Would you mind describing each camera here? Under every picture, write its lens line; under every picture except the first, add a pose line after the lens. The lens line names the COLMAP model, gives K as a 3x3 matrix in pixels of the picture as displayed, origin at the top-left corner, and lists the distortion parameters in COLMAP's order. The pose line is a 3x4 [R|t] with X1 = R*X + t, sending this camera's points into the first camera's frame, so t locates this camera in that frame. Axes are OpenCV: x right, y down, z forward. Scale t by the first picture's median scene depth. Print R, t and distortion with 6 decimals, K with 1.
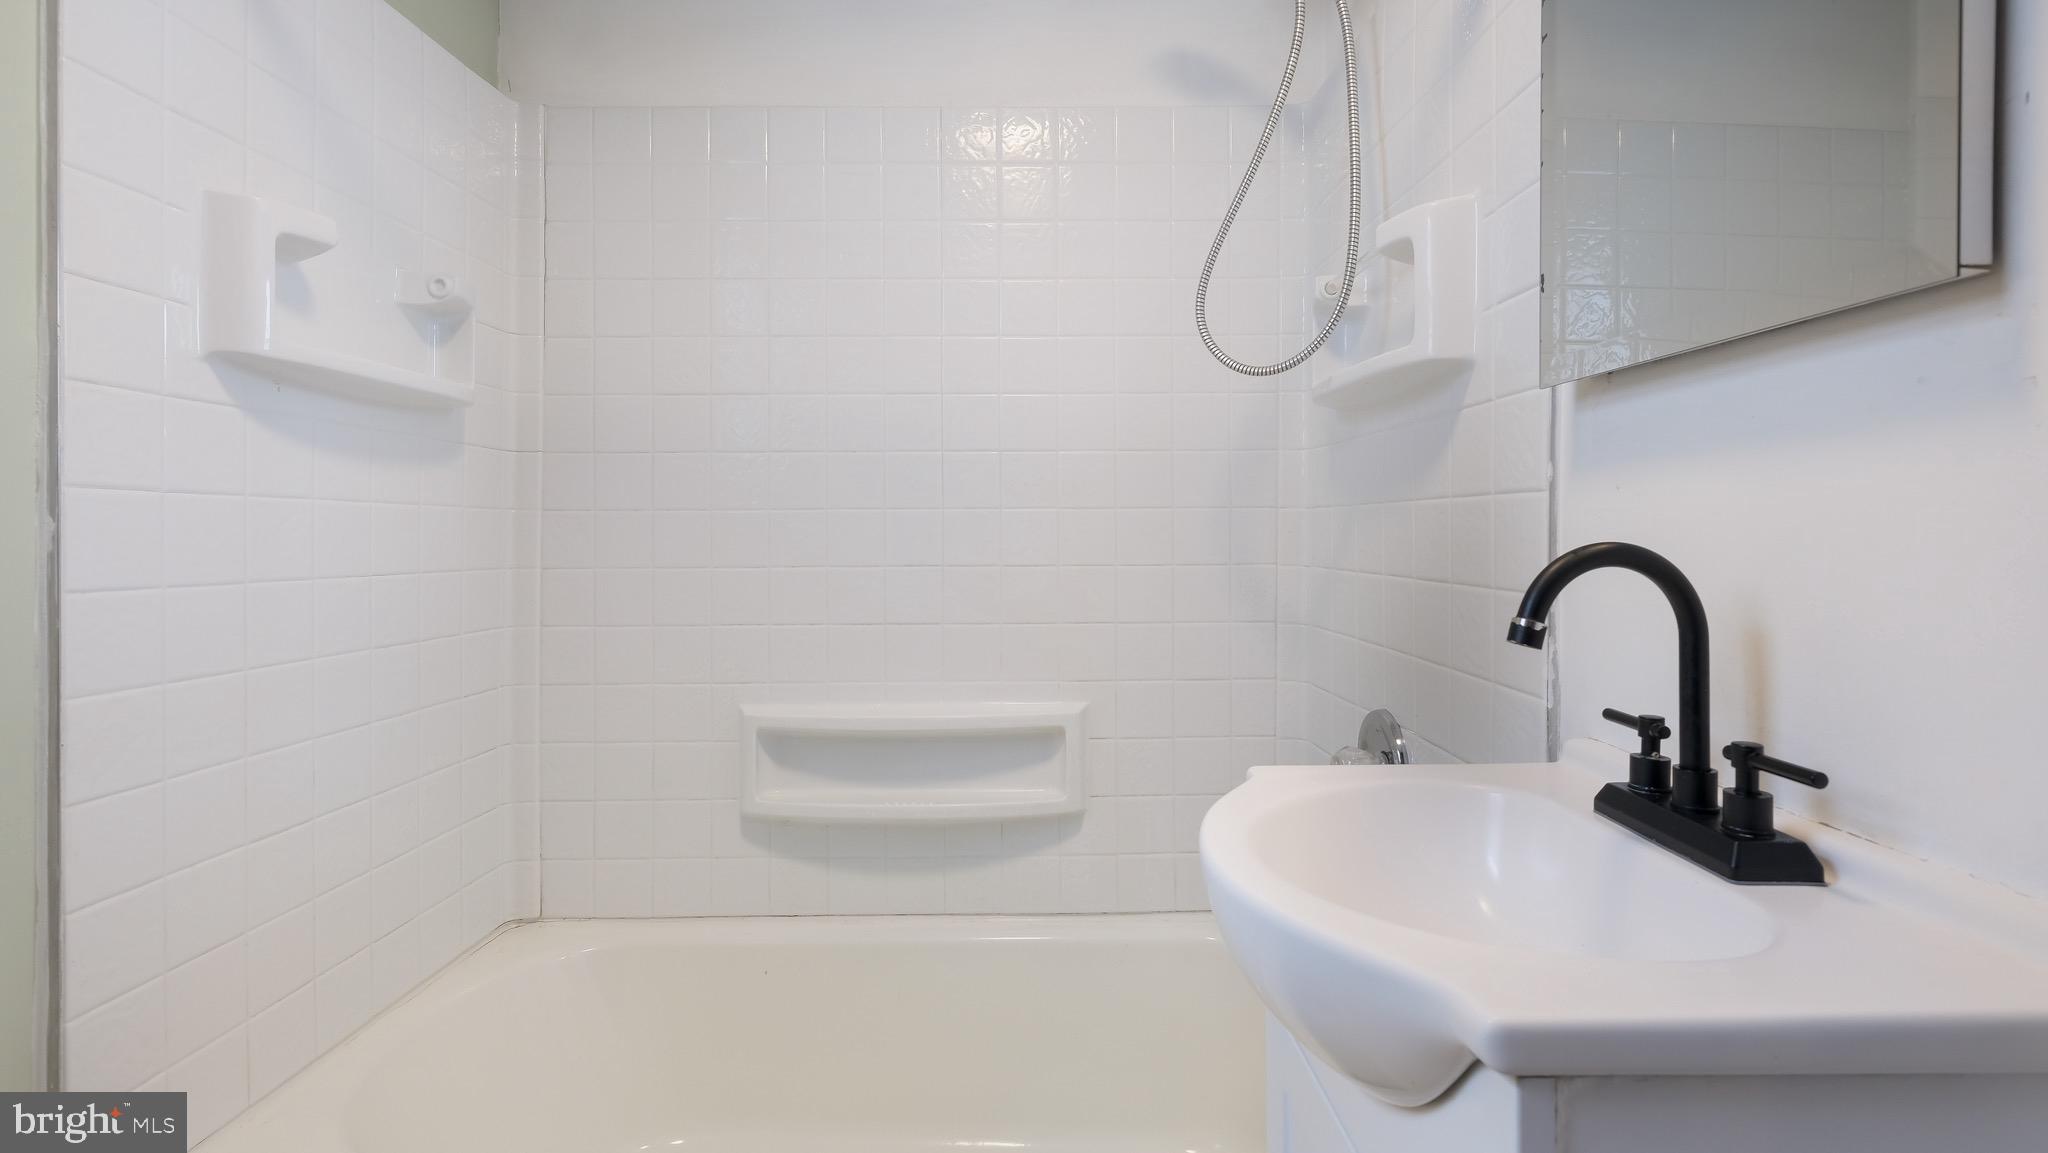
lens RADIAL K [[952.4, 0, 1020.4], [0, 952.4, 538.1], [0, 0, 1]] dist [0.013305, 0.000148]
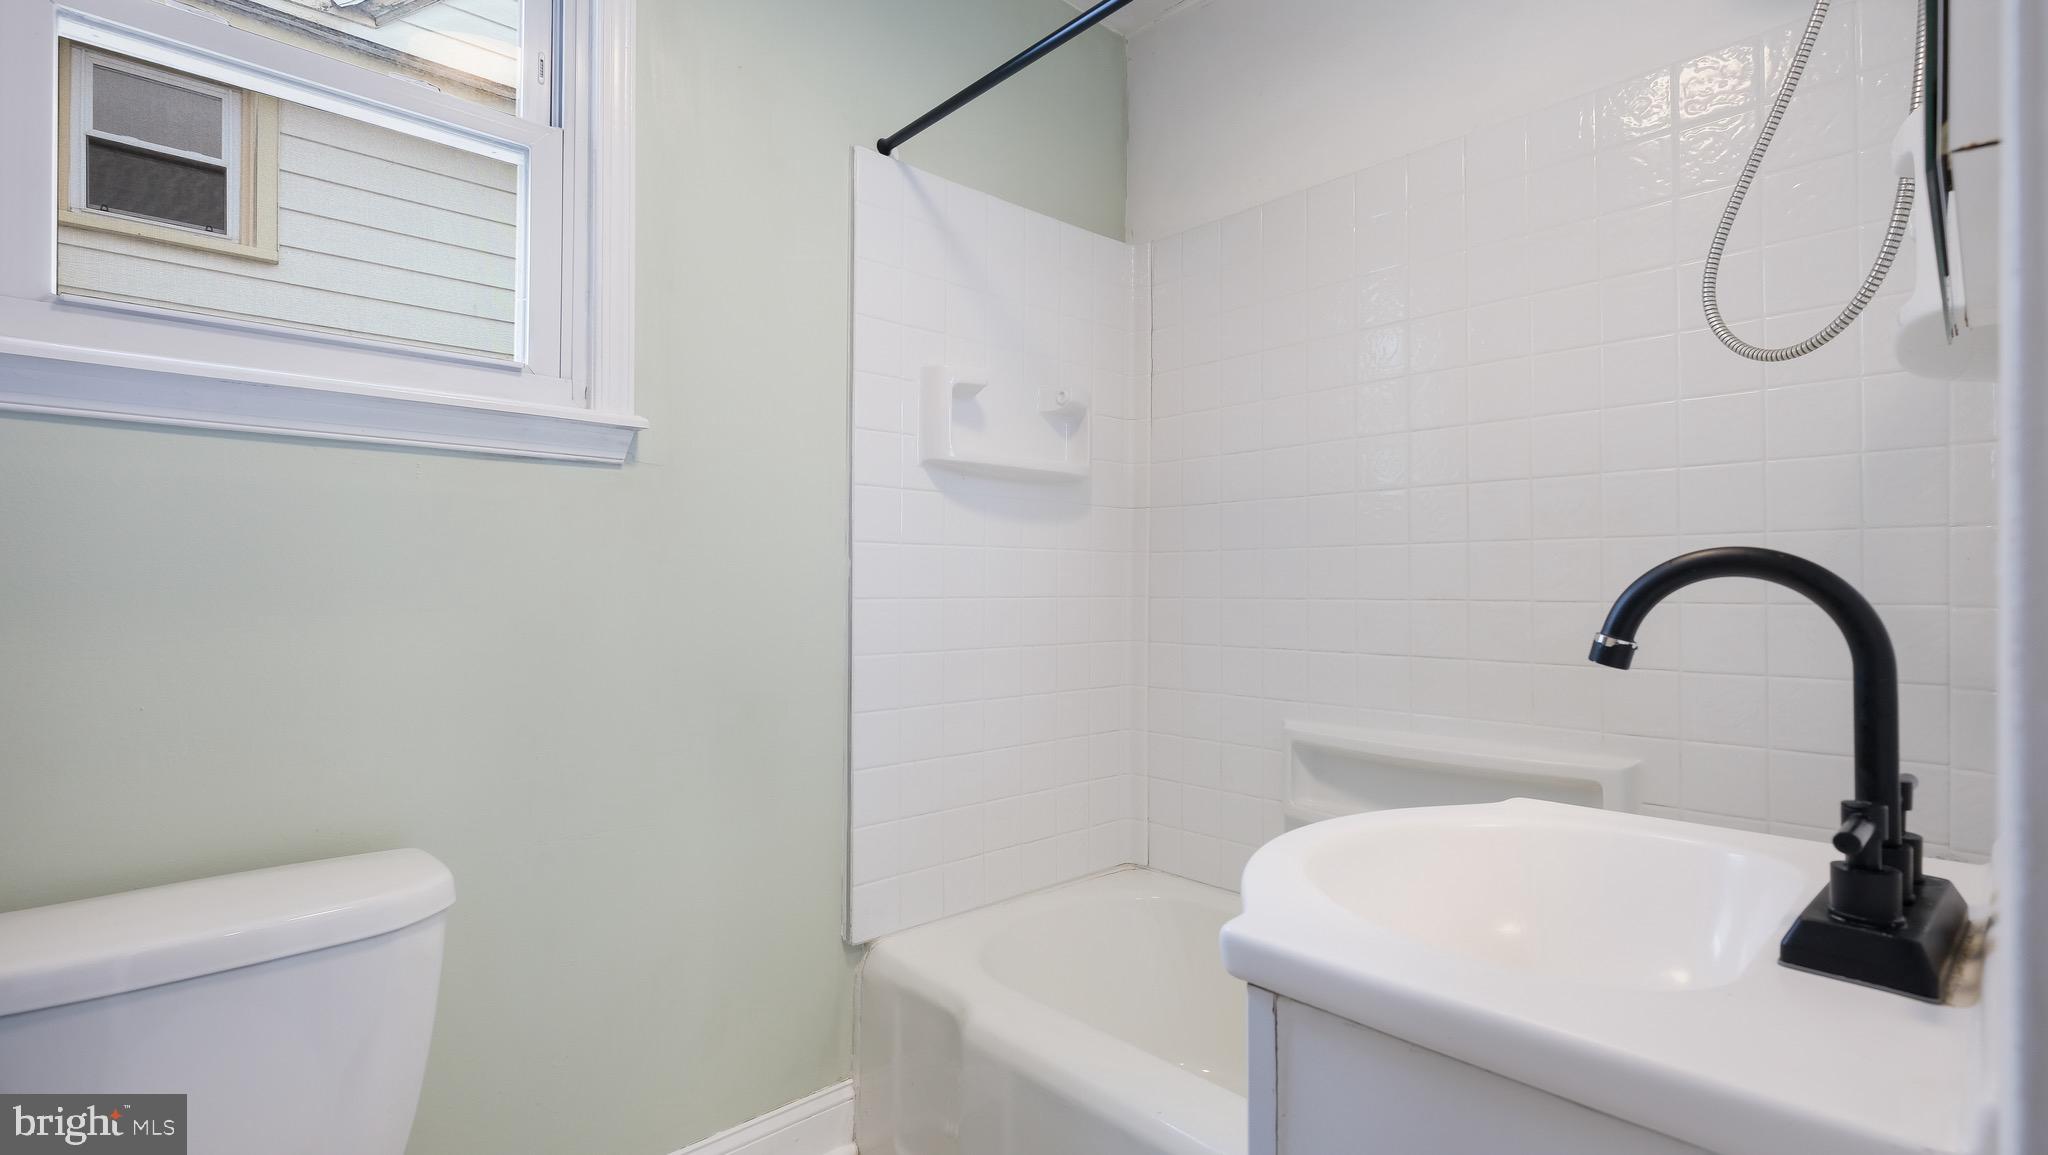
lens RADIAL K [[965.8, 0, 1024.0], [0, 965.8, 577.5], [0, 0, 1]] dist [0.000187, -0.000203]
pose [[0.675194, -0.002725, -0.737635, 0.517648], [-0.005601, 0.999945, -0.008821, 0.025214], [0.737619, 0.010087, 0.675142, -0.016764]]
